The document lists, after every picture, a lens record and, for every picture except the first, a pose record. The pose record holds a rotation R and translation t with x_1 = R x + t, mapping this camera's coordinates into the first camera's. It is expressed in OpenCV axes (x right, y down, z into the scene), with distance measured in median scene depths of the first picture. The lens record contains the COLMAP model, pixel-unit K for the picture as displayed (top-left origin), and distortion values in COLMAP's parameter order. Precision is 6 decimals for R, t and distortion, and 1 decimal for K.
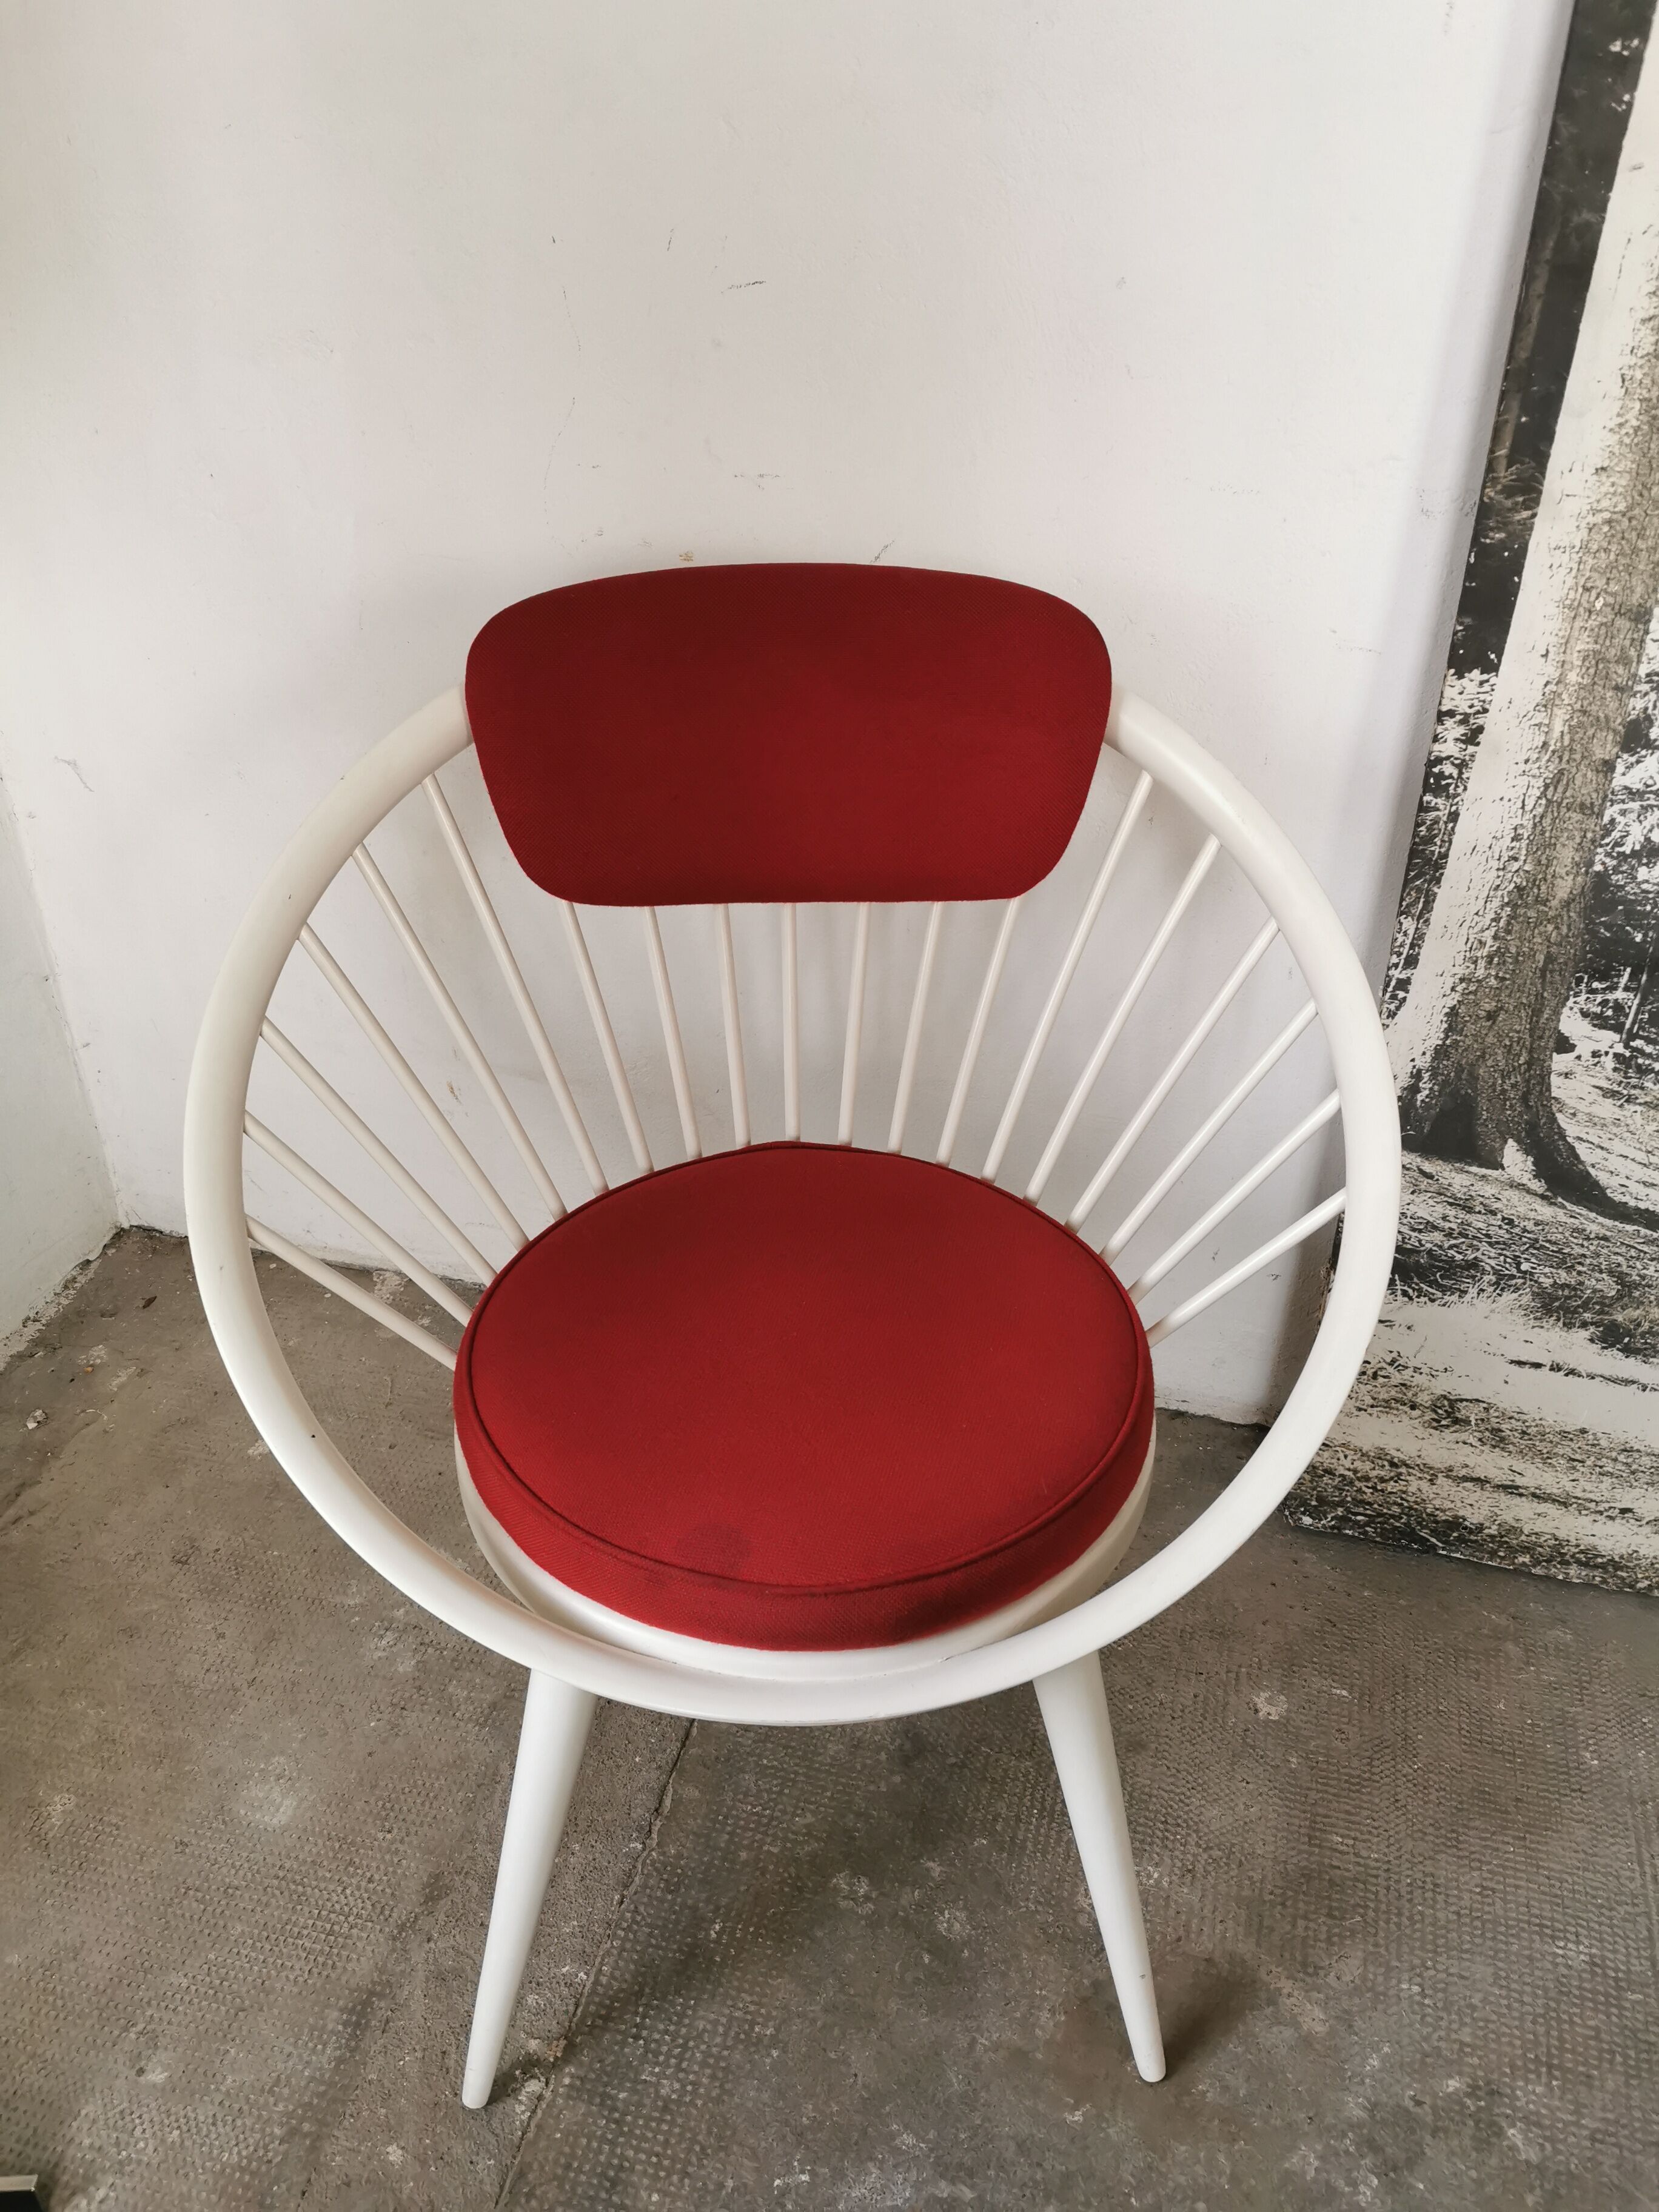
lens RADIAL K [[1711.8, 0, 824.1], [0, 1711.8, 1096.5], [0, 0, 1]] dist [0.061637, -0.090503]
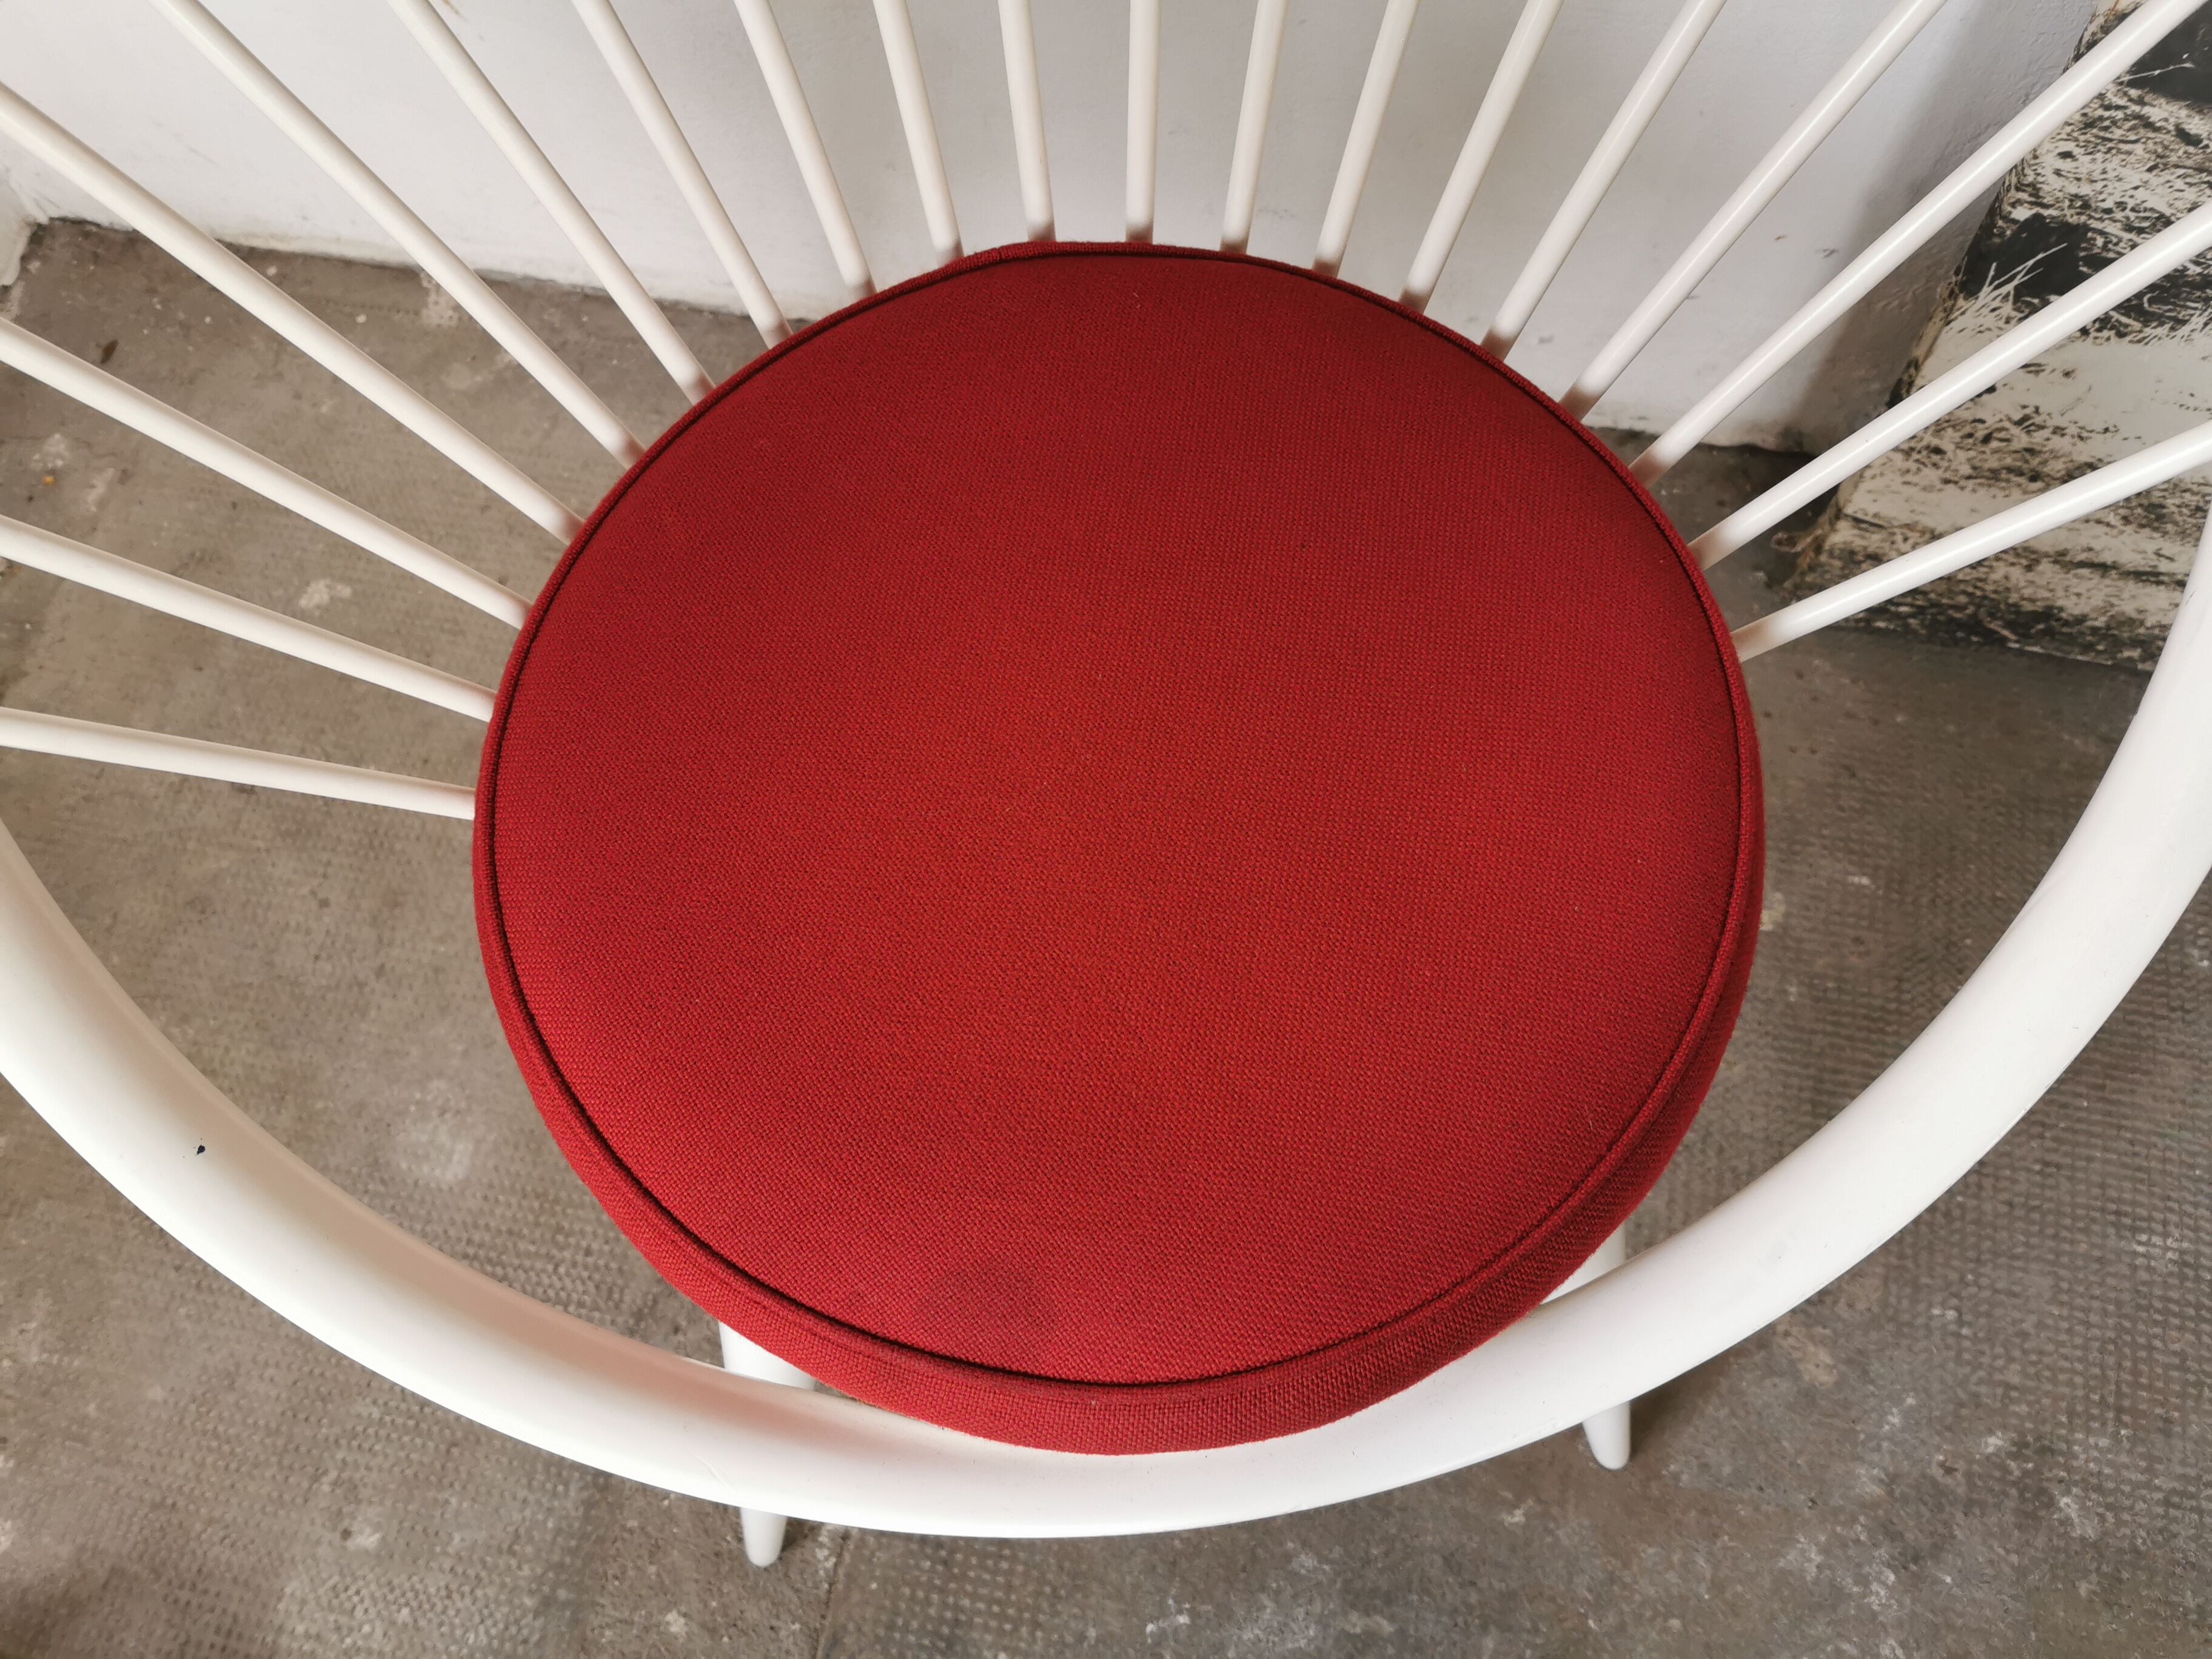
lens RADIAL K [[1711.8, 0, 1114.1], [0, 1711.8, 826.9], [0, 0, 1]] dist [0.061637, -0.090503]
pose [[0.996893, -0.077200, -0.015651, -0.001997], [0.072484, 0.821254, 0.565940, -0.121672], [-0.030837, -0.565316, 0.824298, 0.470628]]
